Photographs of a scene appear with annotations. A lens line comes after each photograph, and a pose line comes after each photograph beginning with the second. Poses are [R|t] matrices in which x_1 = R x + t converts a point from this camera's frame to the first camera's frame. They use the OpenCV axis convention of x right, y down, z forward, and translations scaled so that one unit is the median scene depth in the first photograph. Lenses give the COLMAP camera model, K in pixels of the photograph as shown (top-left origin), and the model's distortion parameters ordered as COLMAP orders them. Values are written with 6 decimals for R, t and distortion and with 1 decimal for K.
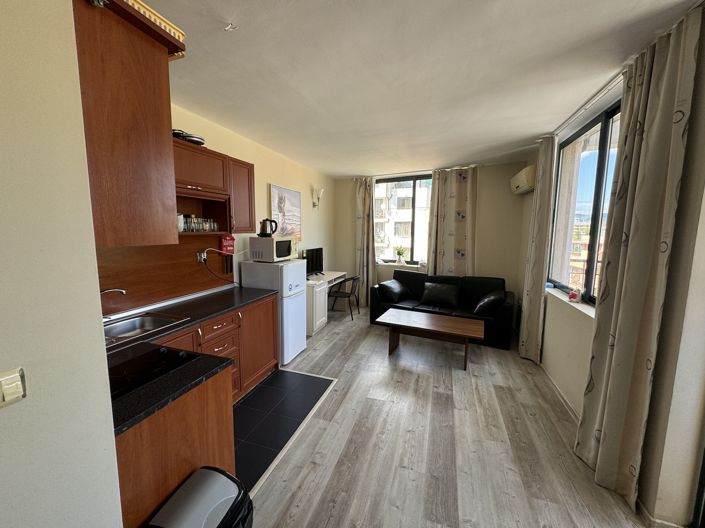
lens RADIAL K [[281.6, 0, 351.9], [0, 281.6, 262.9], [0, 0, 1]] dist [-0.001344, 0.000025]
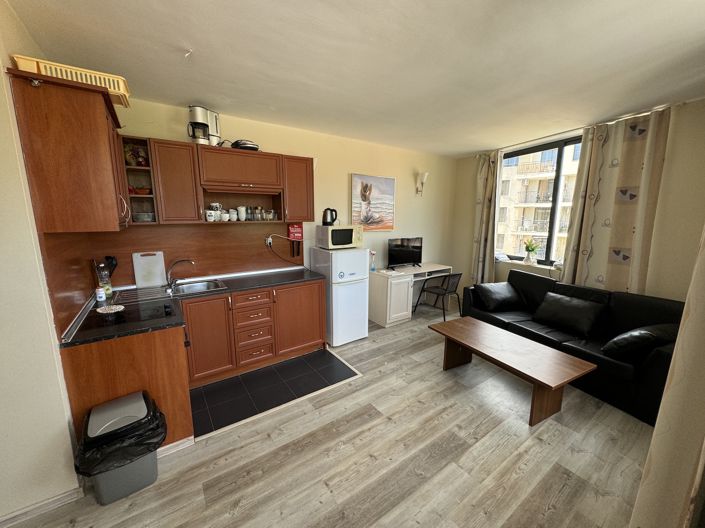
lens RADIAL K [[281.6, 0, 351.9], [0, 281.6, 262.9], [0, 0, 1]] dist [-0.001344, 0.000025]
pose [[0.797957, 0.093069, -0.595486, 0.359830], [-0.065744, 0.995551, 0.067498, -0.024231], [0.599118, -0.014711, 0.800525, 0.168443]]
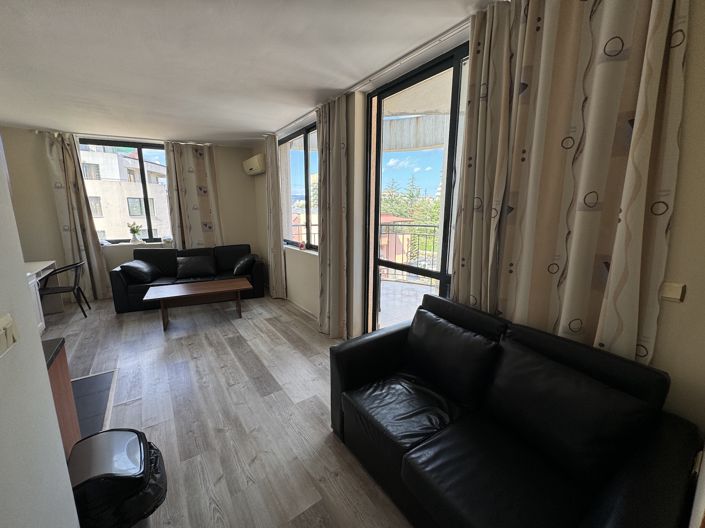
lens RADIAL K [[281.6, 0, 351.9], [0, 281.6, 262.9], [0, 0, 1]] dist [-0.001344, 0.000025]
pose [[0.584990, -0.155021, 0.796088, -0.217849], [0.095004, 0.987903, 0.122562, 0.032323], [-0.805457, 0.003934, 0.592641, -0.104837]]
